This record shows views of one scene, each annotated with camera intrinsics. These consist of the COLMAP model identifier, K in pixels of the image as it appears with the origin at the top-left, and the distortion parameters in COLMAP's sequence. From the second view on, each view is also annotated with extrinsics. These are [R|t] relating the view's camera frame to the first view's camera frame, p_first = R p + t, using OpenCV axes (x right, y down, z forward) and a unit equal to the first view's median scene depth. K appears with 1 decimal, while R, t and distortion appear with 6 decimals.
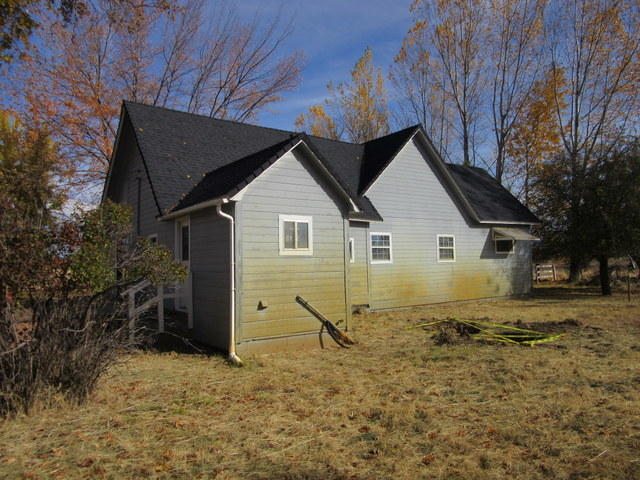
lens RADIAL K [[484.4, 0, 320.0], [0, 484.4, 240.0], [0, 0, 1]] dist [-0.005754, 0.004406]
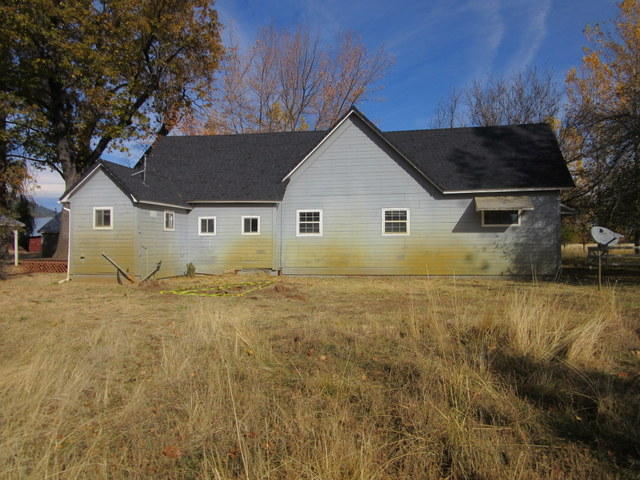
lens RADIAL K [[484.4, 0, 320.0], [0, 484.4, 240.0], [0, 0, 1]] dist [-0.005754, 0.004406]
pose [[0.680349, 0.011004, -0.732805, 0.907729], [0.025937, 0.998899, 0.039080, 0.011307], [0.732429, -0.045595, 0.679315, 0.202794]]
